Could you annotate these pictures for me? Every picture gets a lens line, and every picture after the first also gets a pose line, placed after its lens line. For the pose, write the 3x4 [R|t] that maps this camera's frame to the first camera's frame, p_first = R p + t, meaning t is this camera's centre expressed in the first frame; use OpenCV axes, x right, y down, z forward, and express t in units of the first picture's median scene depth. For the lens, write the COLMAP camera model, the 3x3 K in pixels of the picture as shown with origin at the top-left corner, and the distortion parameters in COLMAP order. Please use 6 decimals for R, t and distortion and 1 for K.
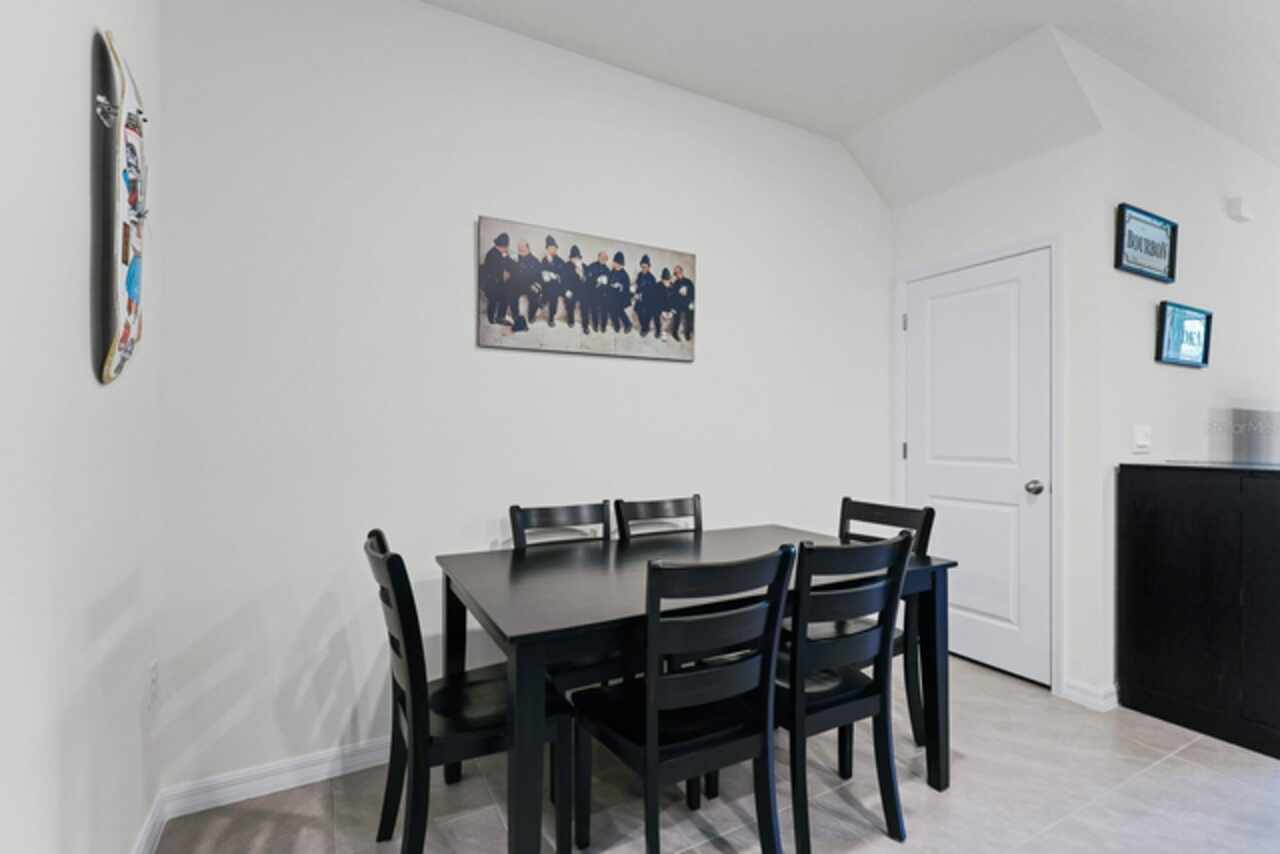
lens RADIAL K [[596.7, 0, 649.1], [0, 596.7, 428.8], [0, 0, 1]] dist [0.001265, -0.000845]
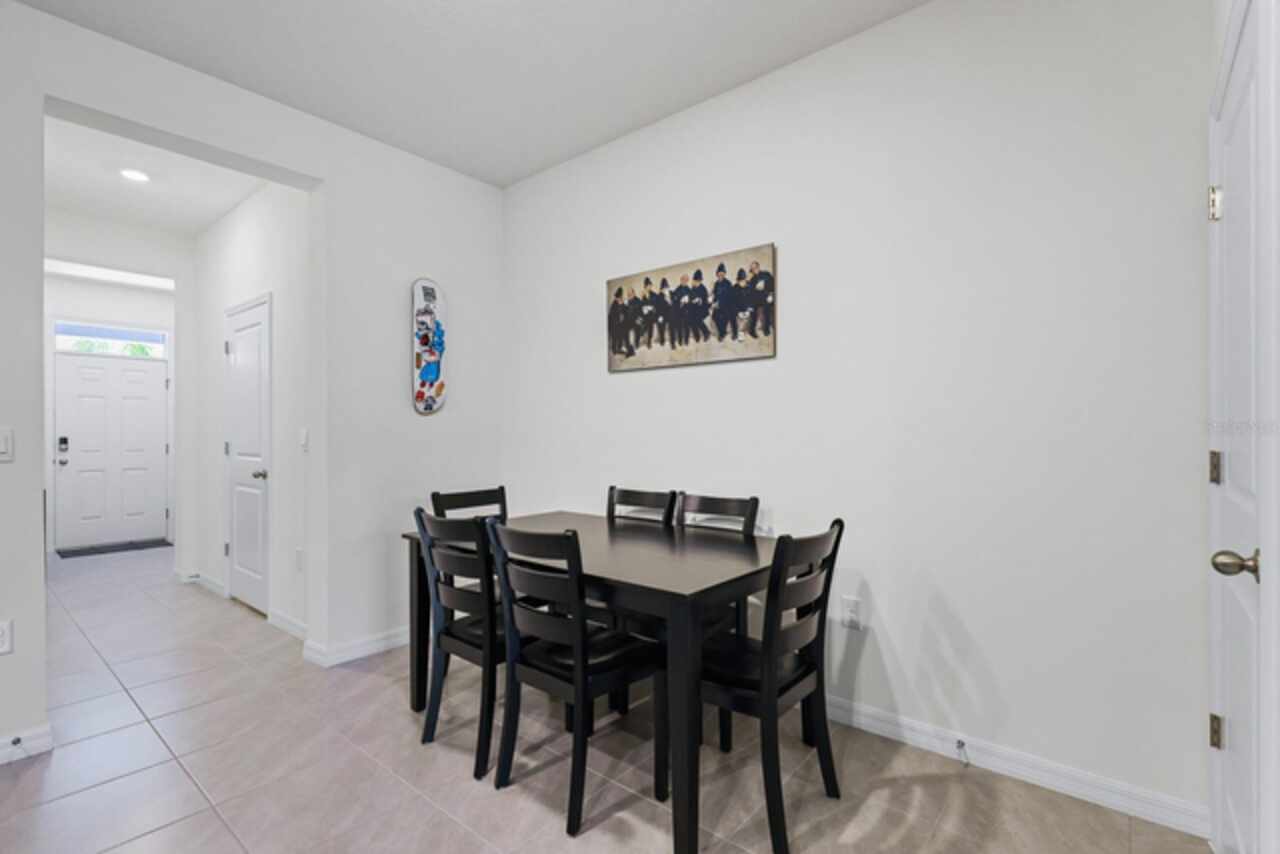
lens RADIAL K [[596.7, 0, 646.3], [0, 596.7, 427.3], [0, 0, 1]] dist [0.001265, -0.000845]
pose [[0.354600, -0.007467, -0.934988, 0.952511], [0.016640, 0.999860, -0.001674, -0.002747], [0.934870, -0.014965, 0.354675, 0.511066]]
